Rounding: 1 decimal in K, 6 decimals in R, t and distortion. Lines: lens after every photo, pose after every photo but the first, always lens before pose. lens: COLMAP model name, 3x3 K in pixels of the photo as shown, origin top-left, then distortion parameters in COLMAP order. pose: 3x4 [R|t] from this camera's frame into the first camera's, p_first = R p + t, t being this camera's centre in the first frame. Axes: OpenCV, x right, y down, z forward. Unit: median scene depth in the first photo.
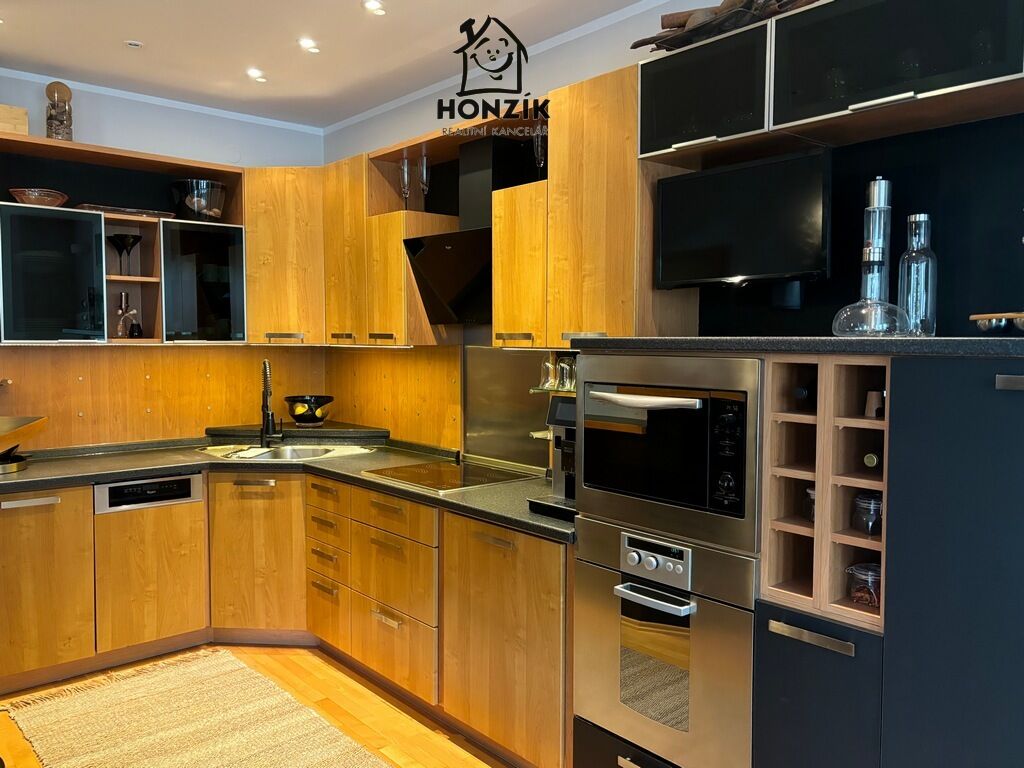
lens RADIAL K [[774.5, 0, 511.8], [0, 774.5, 380.2], [0, 0, 1]] dist [0.040764, -0.052848]
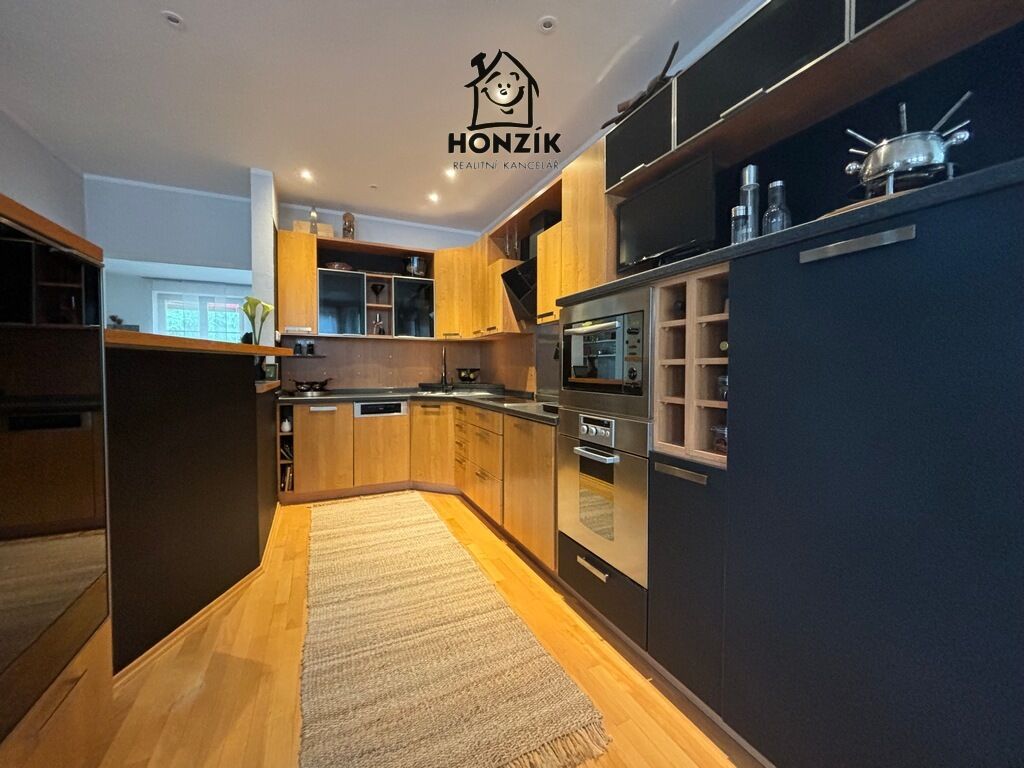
lens RADIAL K [[395.9, 0, 513.5], [0, 395.9, 376.7], [0, 0, 1]] dist [-0.001687, -0.000216]
pose [[0.962666, 0.004060, -0.270662, 0.166984], [-0.012933, 0.999435, -0.031010, 0.105865], [0.270383, 0.033352, 0.962175, 0.128872]]
